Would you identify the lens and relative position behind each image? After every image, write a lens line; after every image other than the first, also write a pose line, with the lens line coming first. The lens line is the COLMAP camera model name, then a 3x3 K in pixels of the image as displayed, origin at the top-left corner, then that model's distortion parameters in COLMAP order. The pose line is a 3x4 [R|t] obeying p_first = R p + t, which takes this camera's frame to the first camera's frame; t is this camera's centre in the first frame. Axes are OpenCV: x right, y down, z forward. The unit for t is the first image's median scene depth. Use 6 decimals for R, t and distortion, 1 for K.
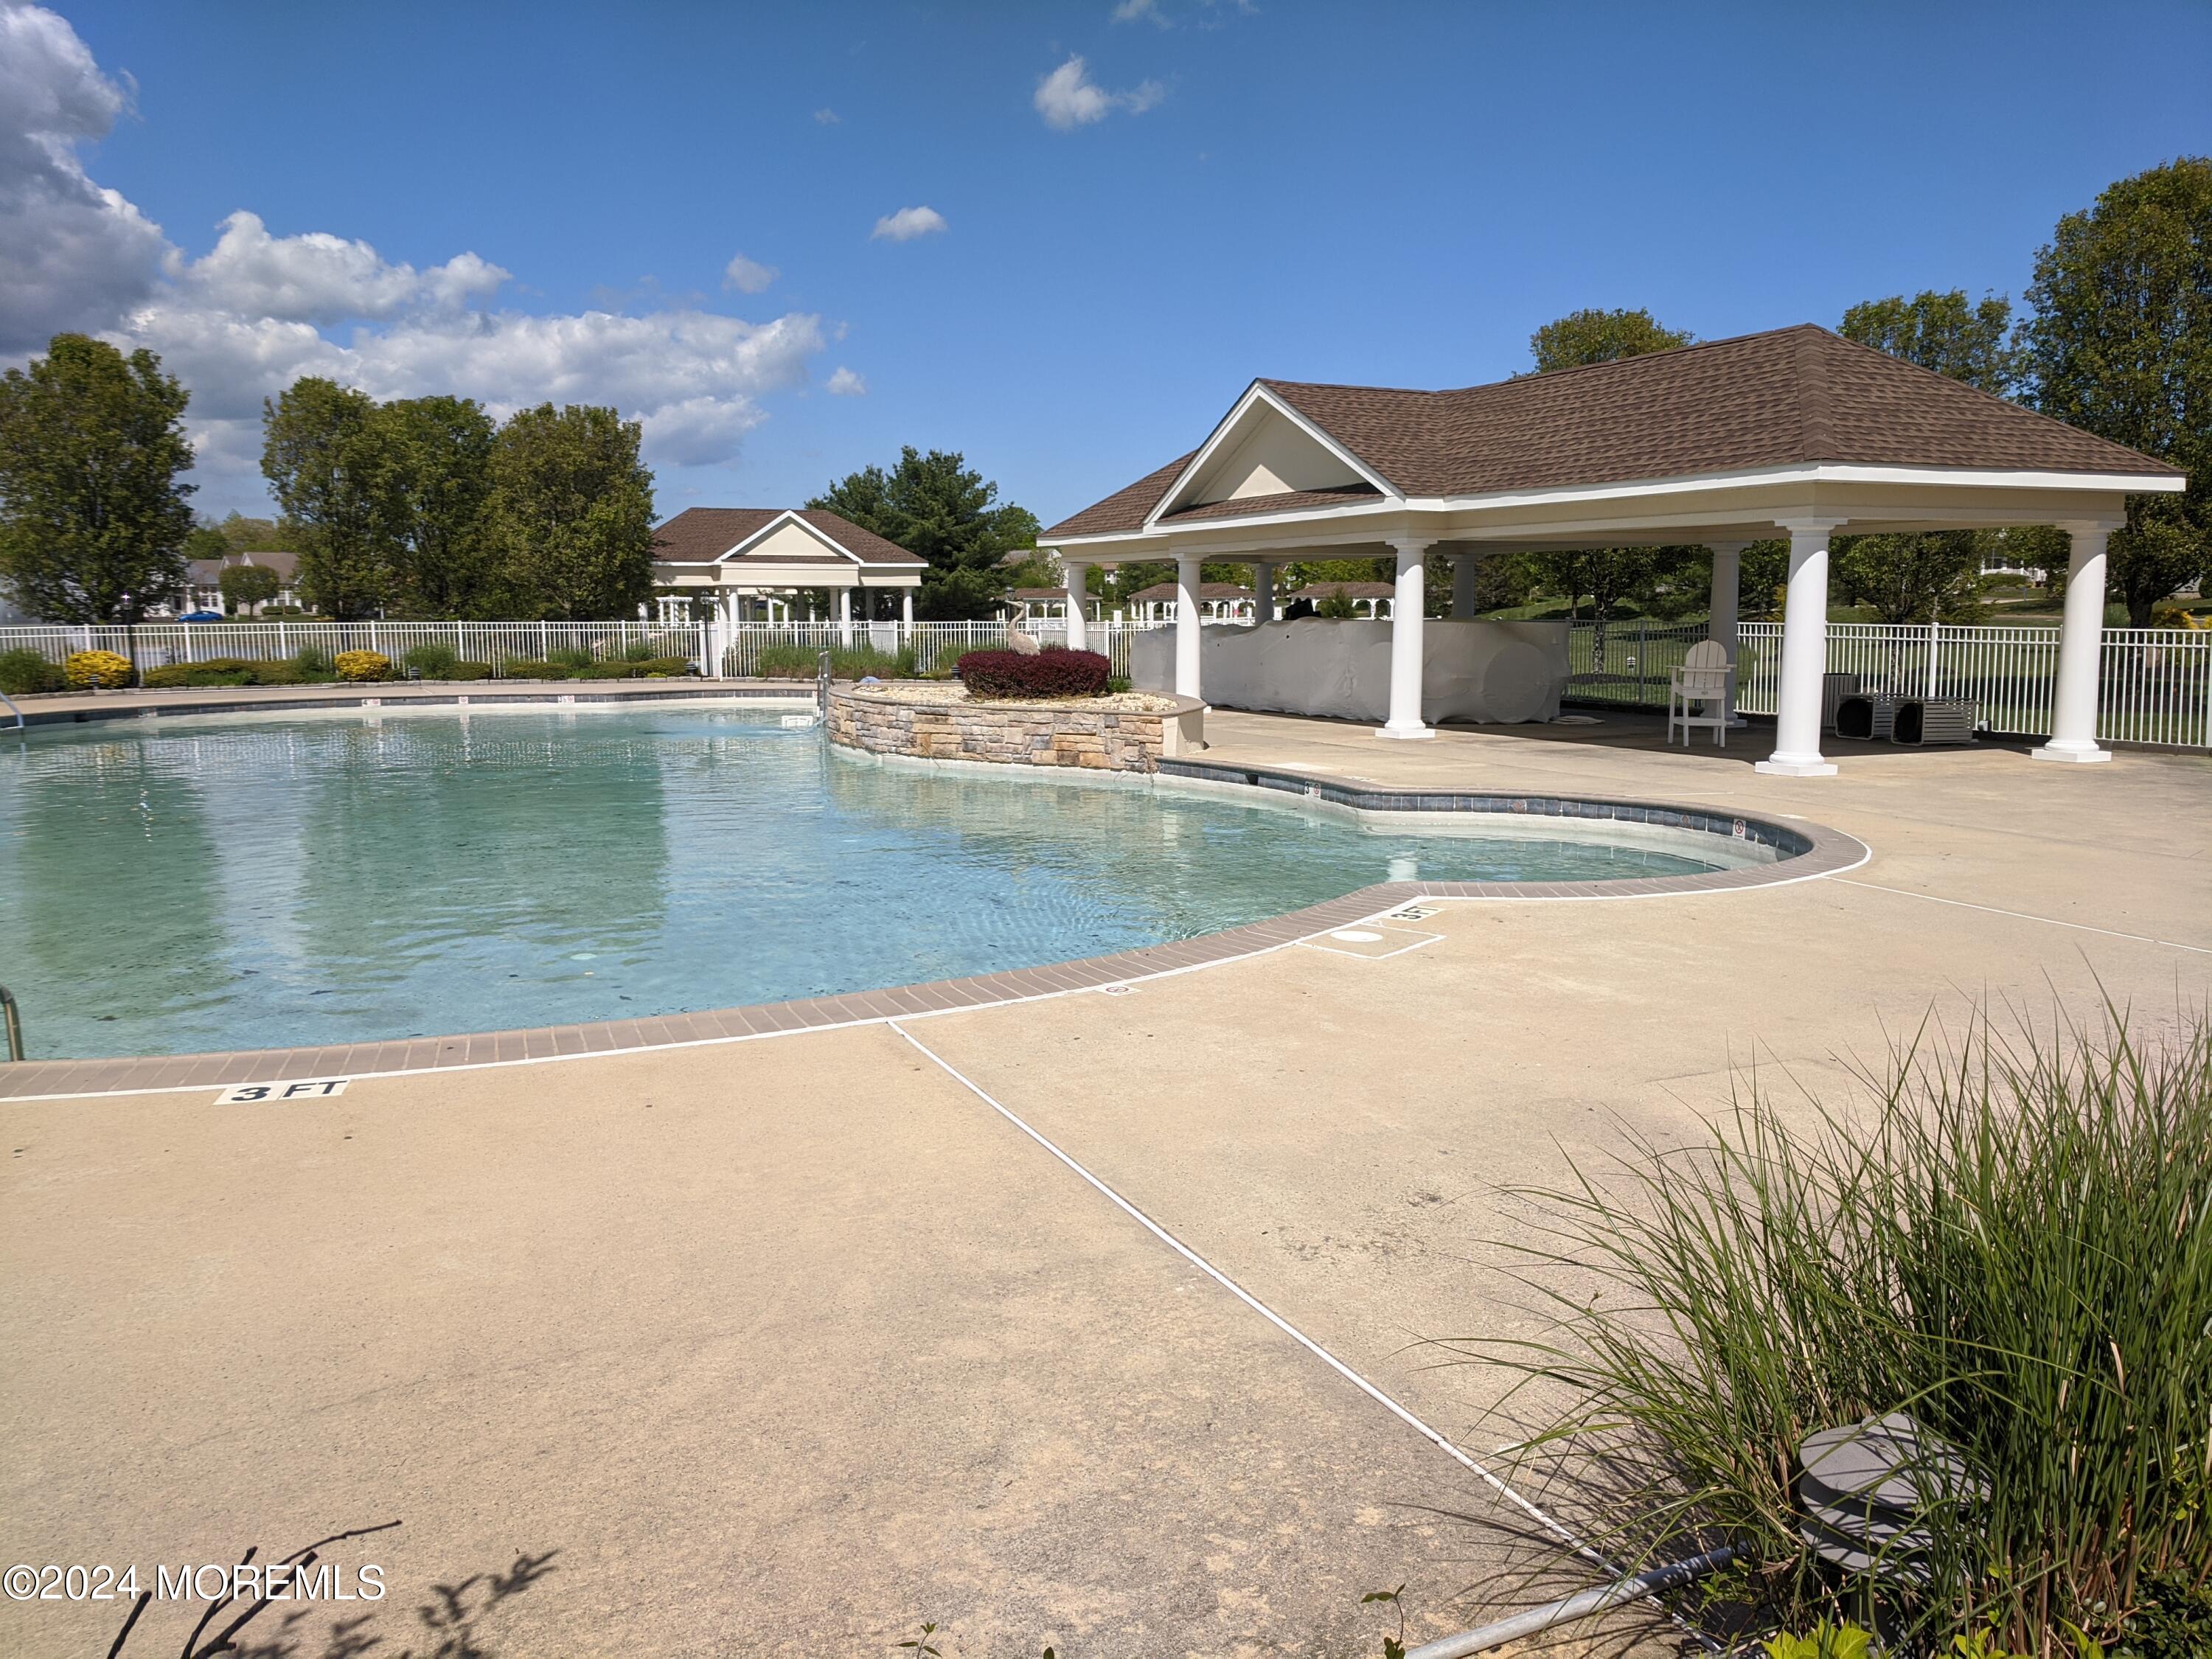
lens RADIAL K [[1695.4, 0, 1105.7], [0, 1695.4, 750.0], [0, 0, 1]] dist [-0.007028, -0.004849]
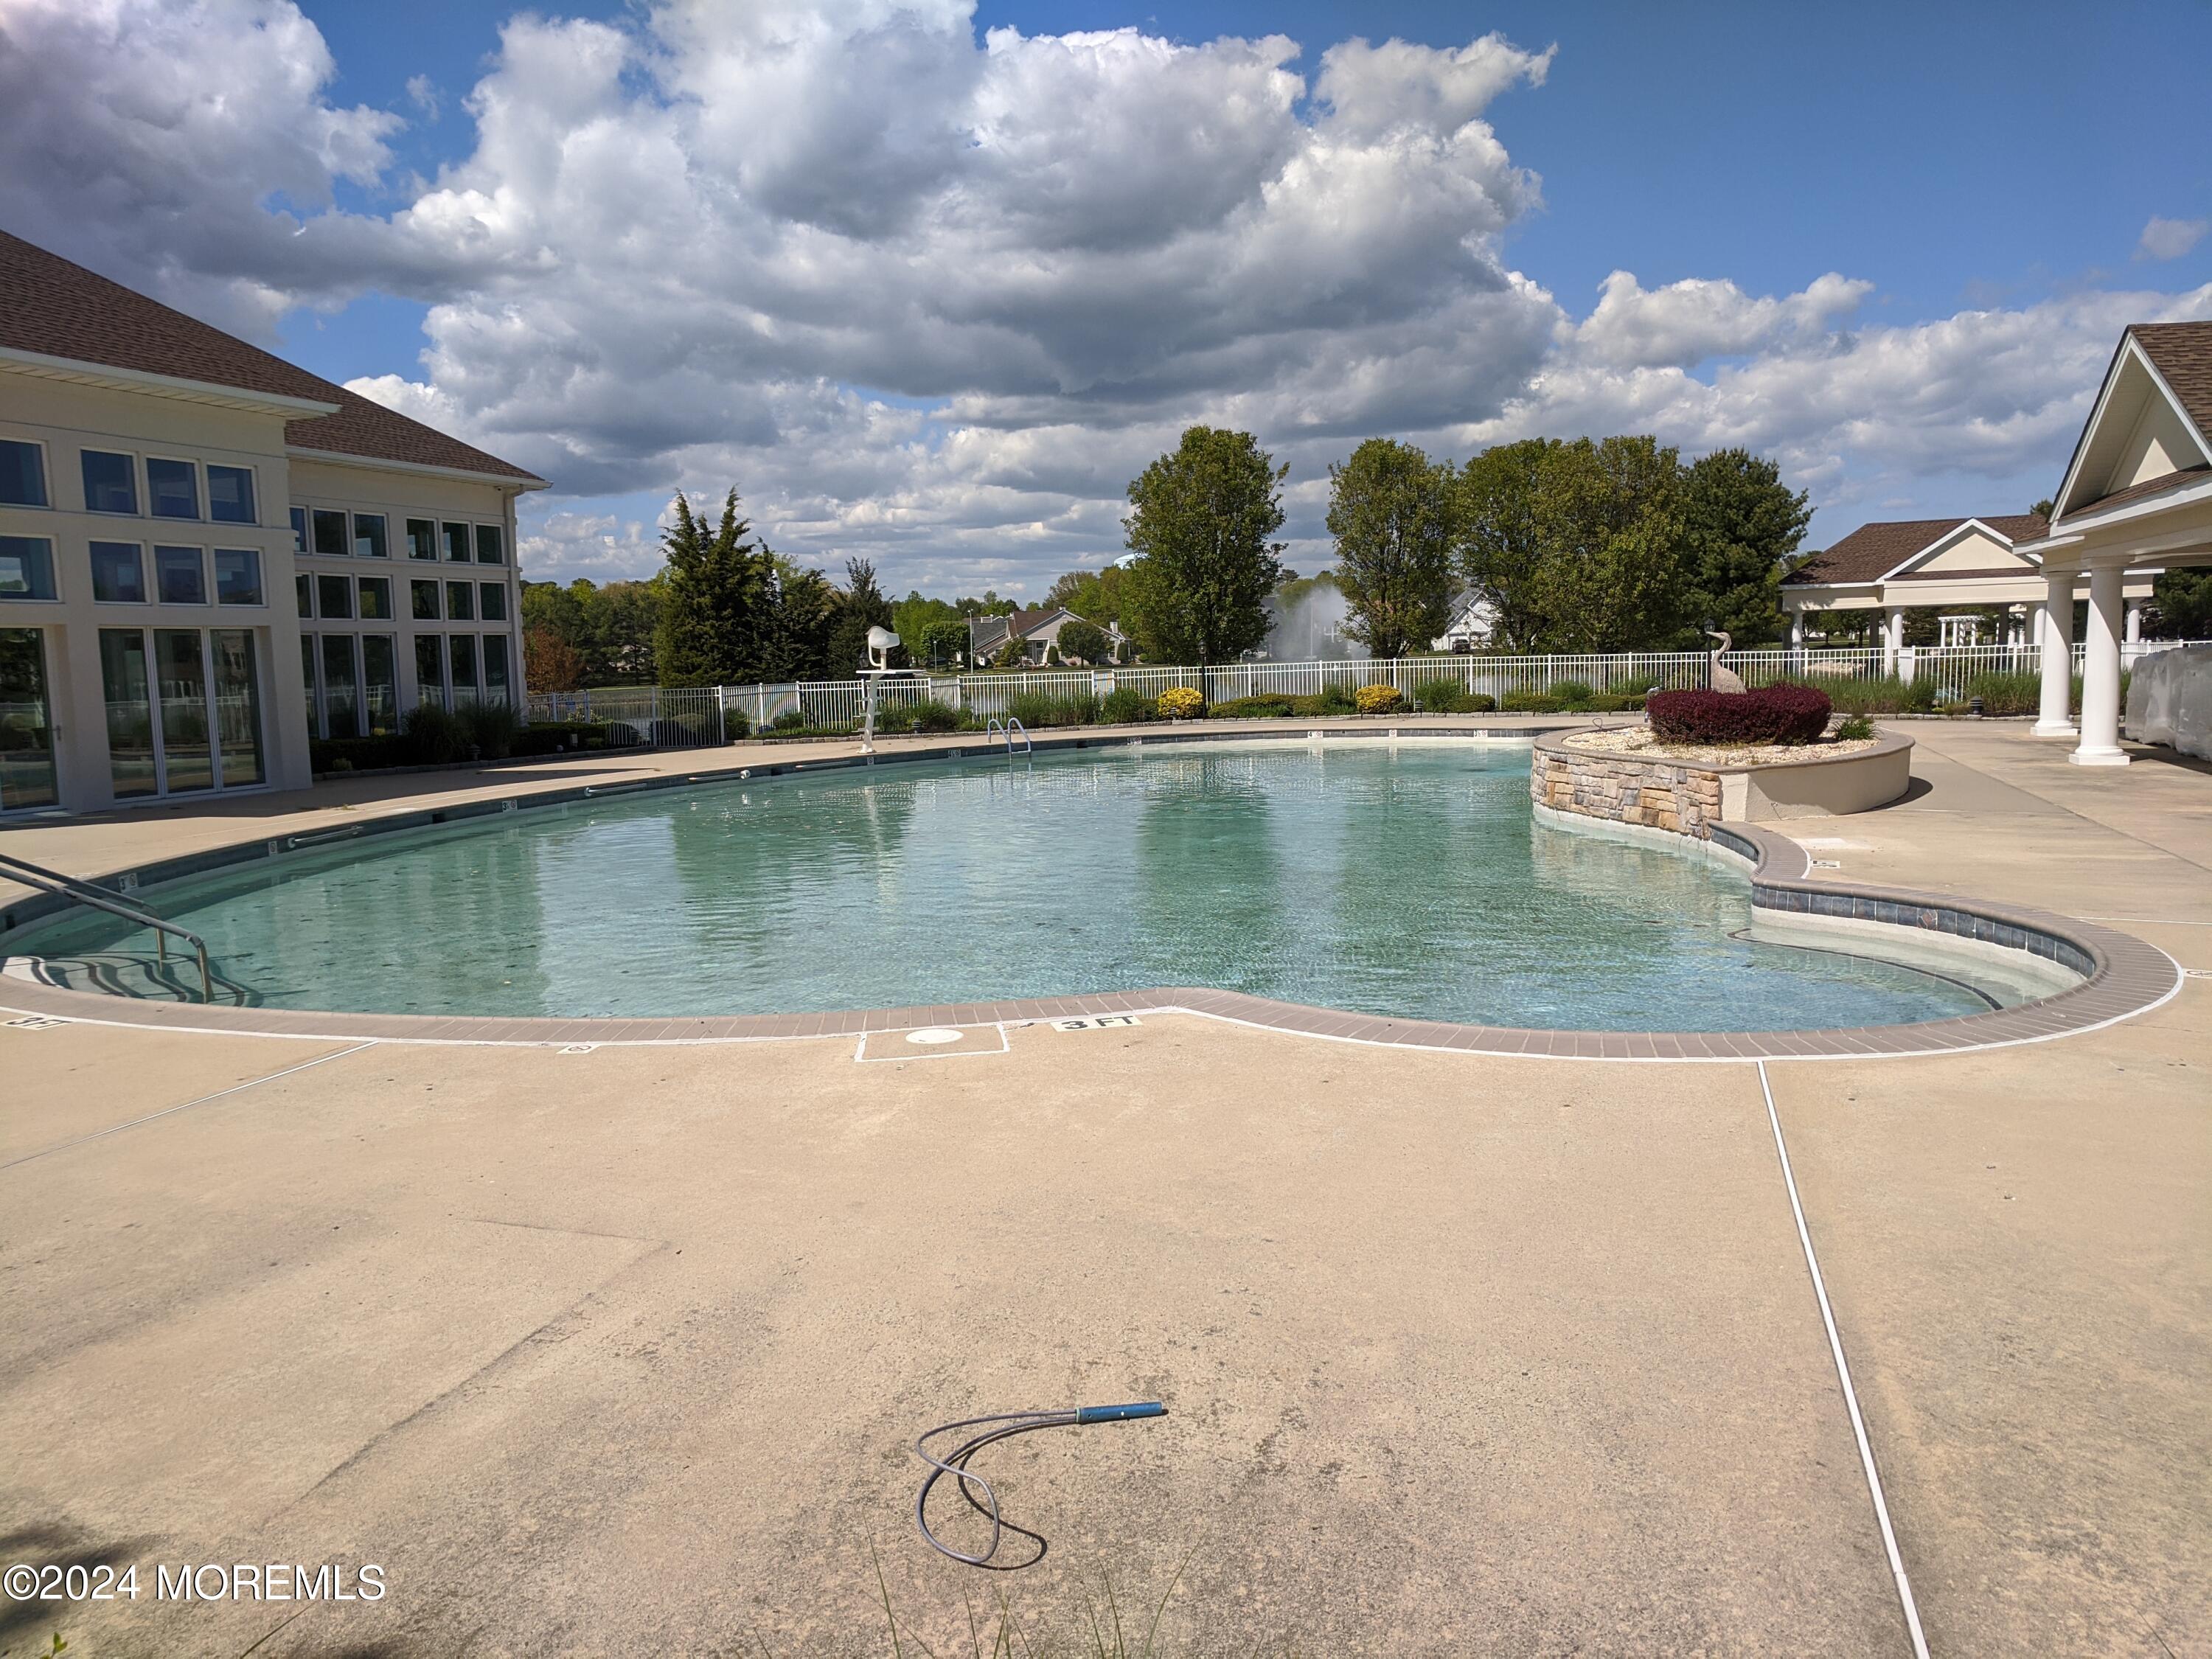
lens RADIAL K [[1644.2, 0, 1106.0], [0, 1644.2, 829.5], [0, 0, 1]] dist [0.003054, 0.006859]
pose [[0.713321, 0.053935, -0.698759, 0.105333], [-0.028982, 0.998452, 0.047481, -0.005914], [0.700238, -0.013618, 0.713780, 0.059200]]
